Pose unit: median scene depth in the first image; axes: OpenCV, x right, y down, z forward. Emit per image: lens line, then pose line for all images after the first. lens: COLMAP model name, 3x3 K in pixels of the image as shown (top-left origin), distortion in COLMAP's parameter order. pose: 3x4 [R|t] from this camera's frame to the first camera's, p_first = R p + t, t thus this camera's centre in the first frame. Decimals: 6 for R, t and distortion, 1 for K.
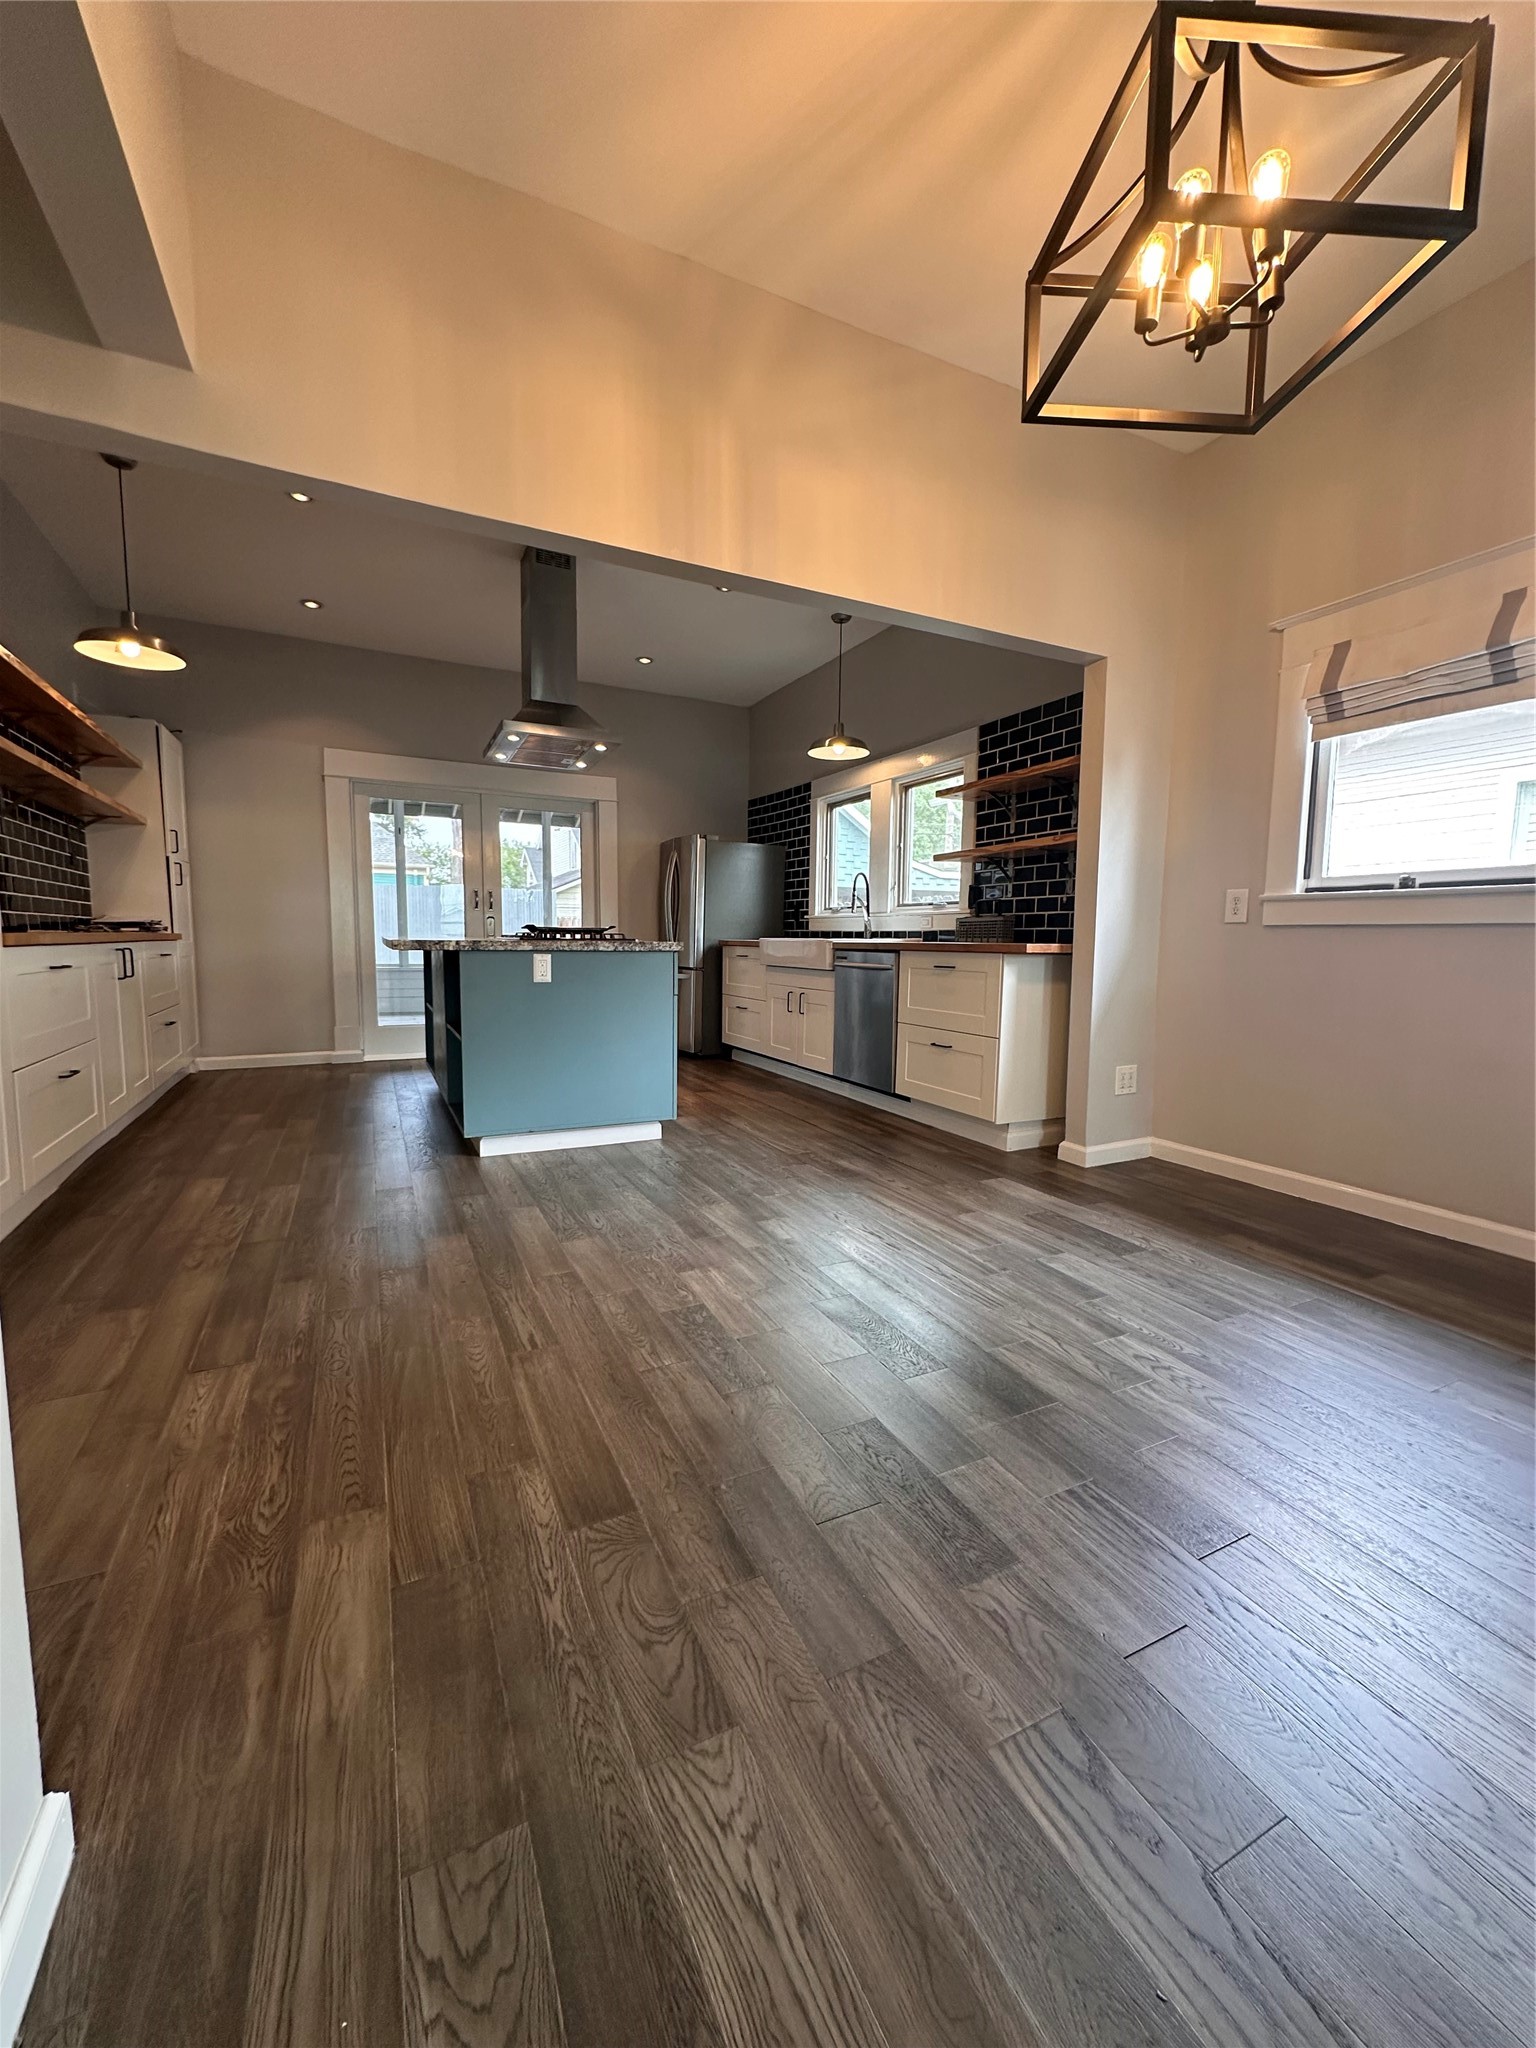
lens RADIAL K [[812.2, 0, 768.0], [0, 812.2, 1024.0], [0, 0, 1]] dist [-0.001826, -0.000314]
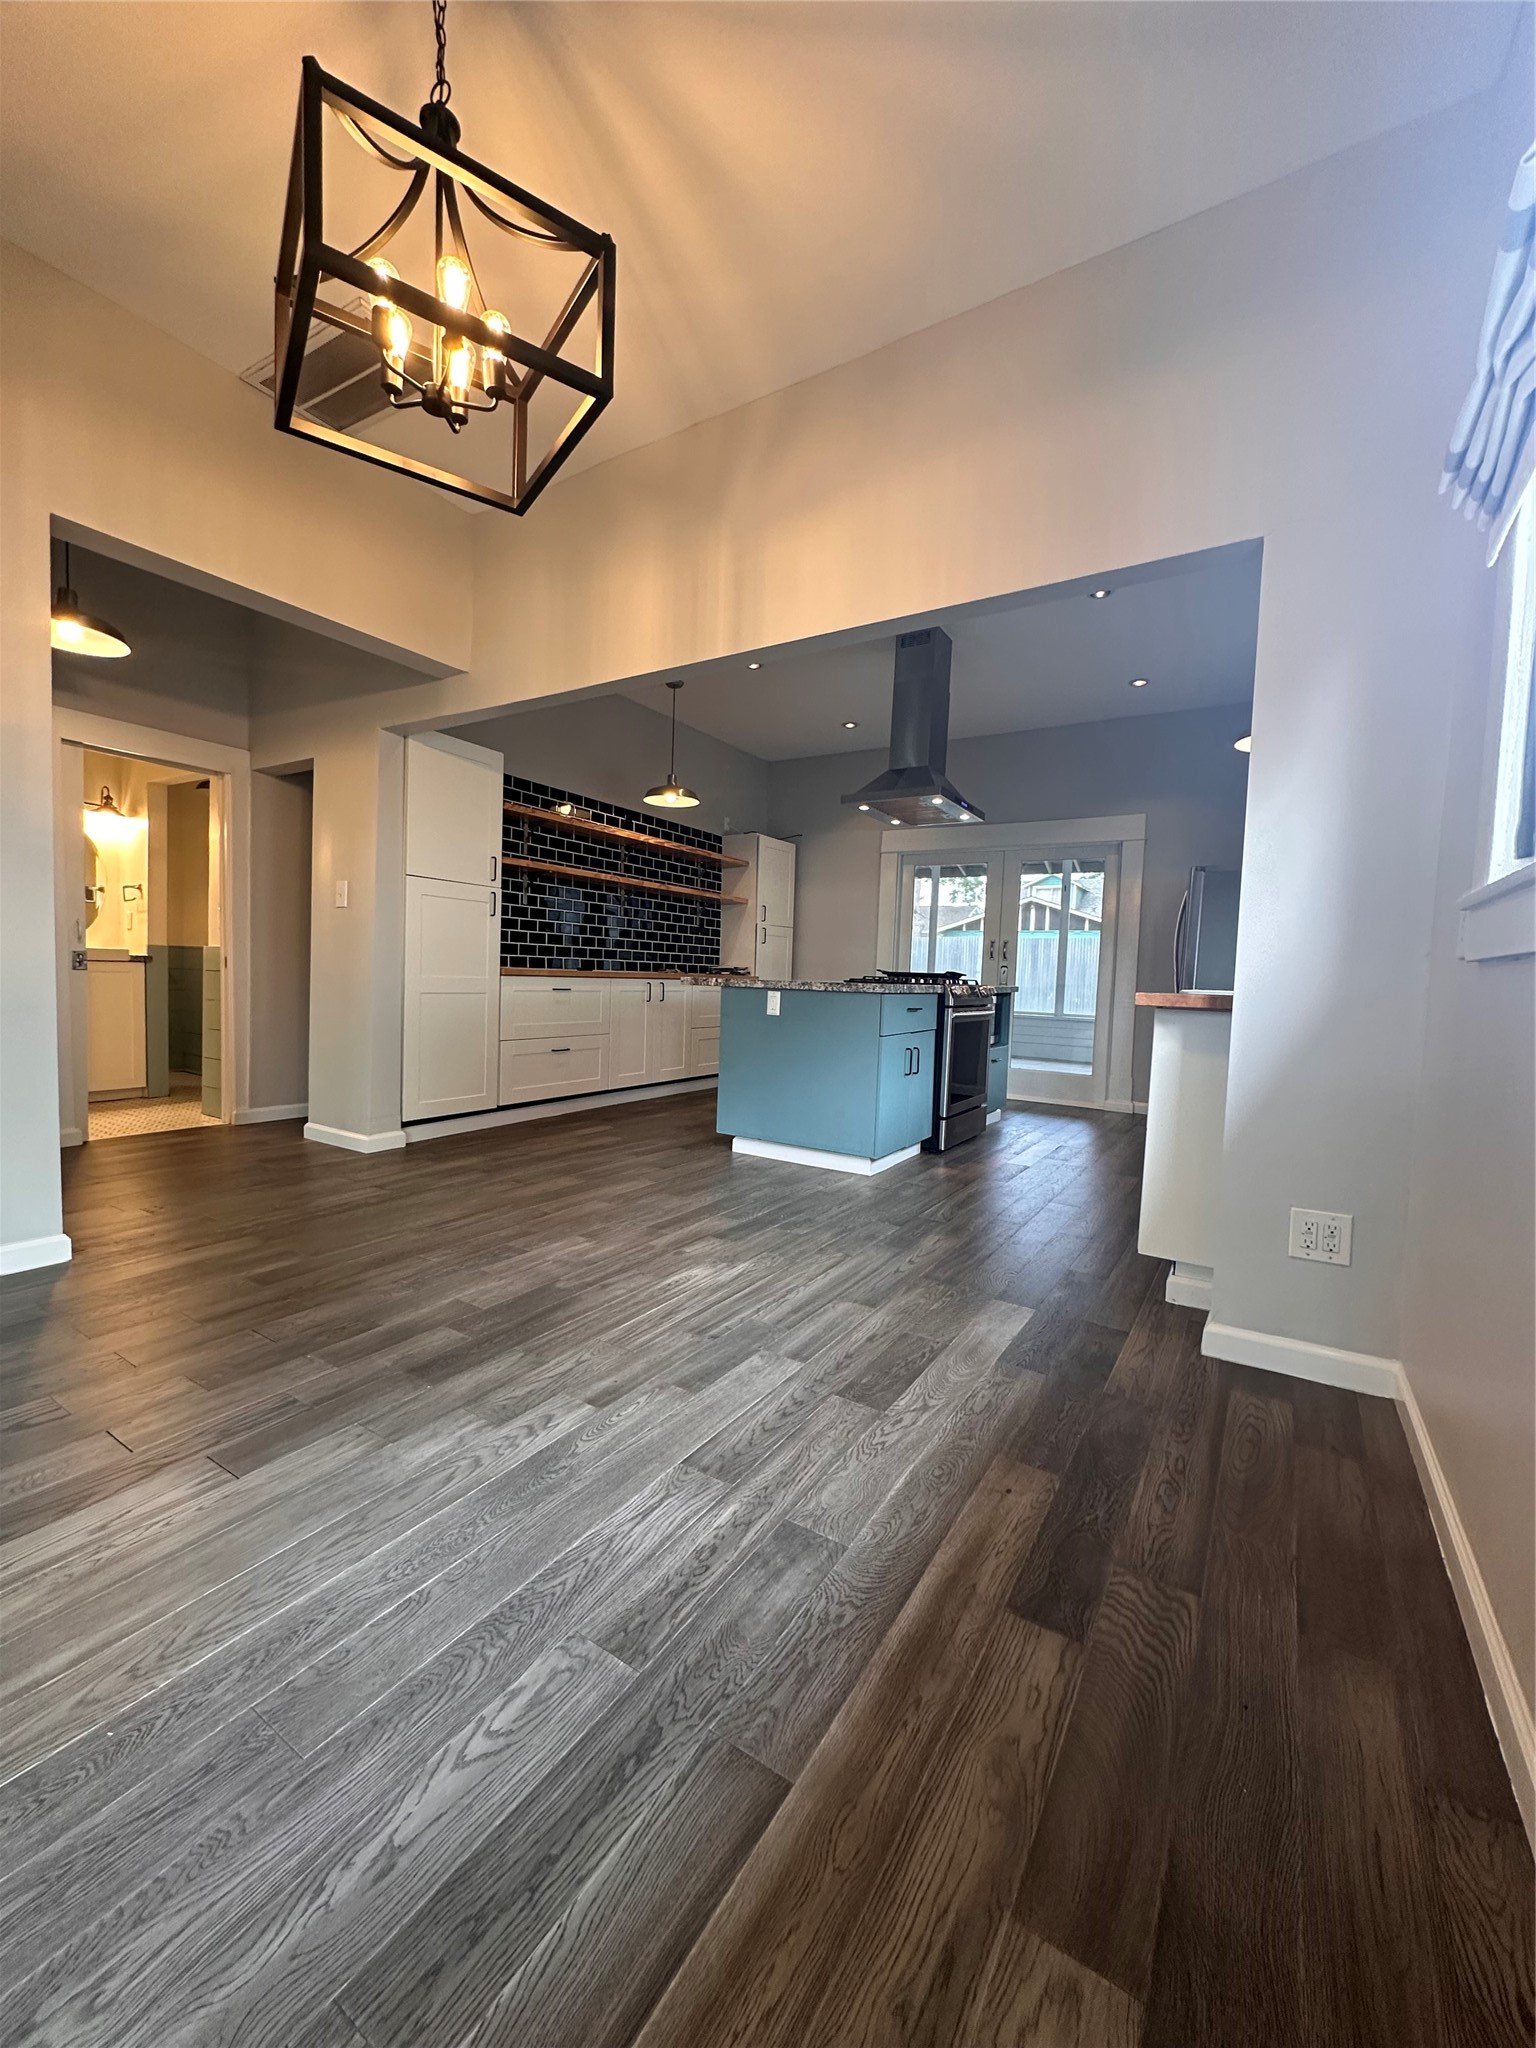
lens RADIAL K [[812.2, 0, 768.0], [0, 812.2, 1024.0], [0, 0, 1]] dist [-0.001826, -0.000314]
pose [[0.522824, 0.057108, -0.850526, 0.735427], [-0.116200, 0.993215, -0.004741, -0.031746], [0.844484, 0.101310, 0.525912, 0.372290]]
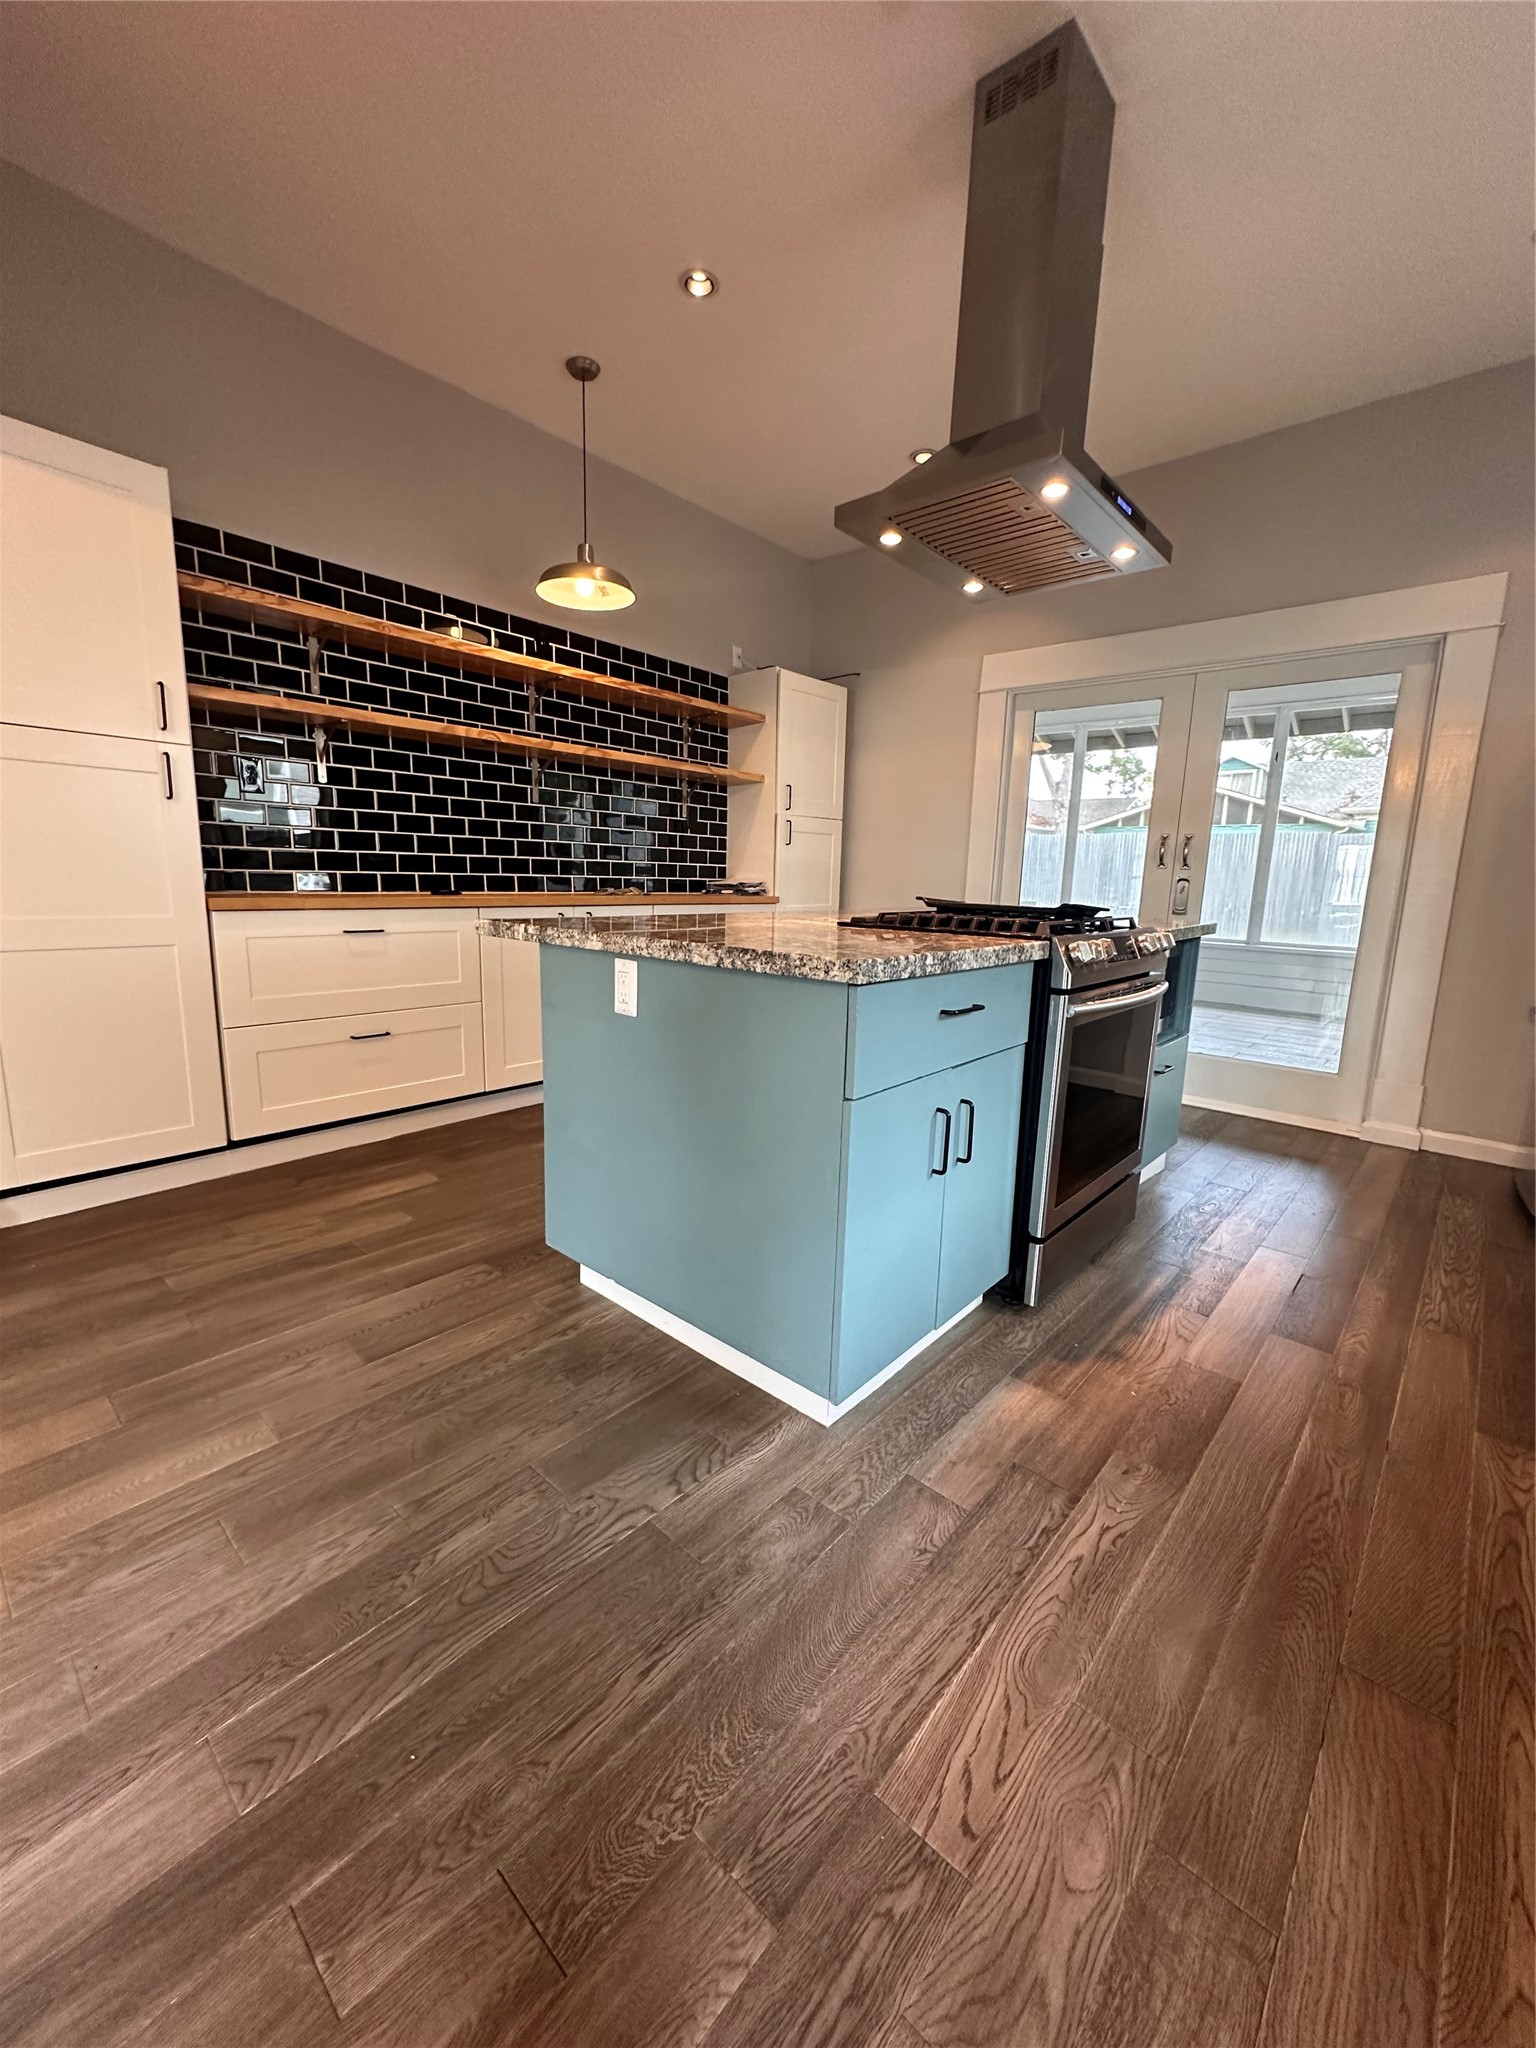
lens RADIAL K [[815.5, 0, 768.0], [0, 815.5, 1024.0], [0, 0, 1]] dist [-0.001312, -0.000126]
pose [[0.377444, 0.166158, -0.911004, 0.224801], [-0.118944, 0.984321, 0.130250, -0.123954], [0.918362, 0.059197, 0.391289, 0.888268]]
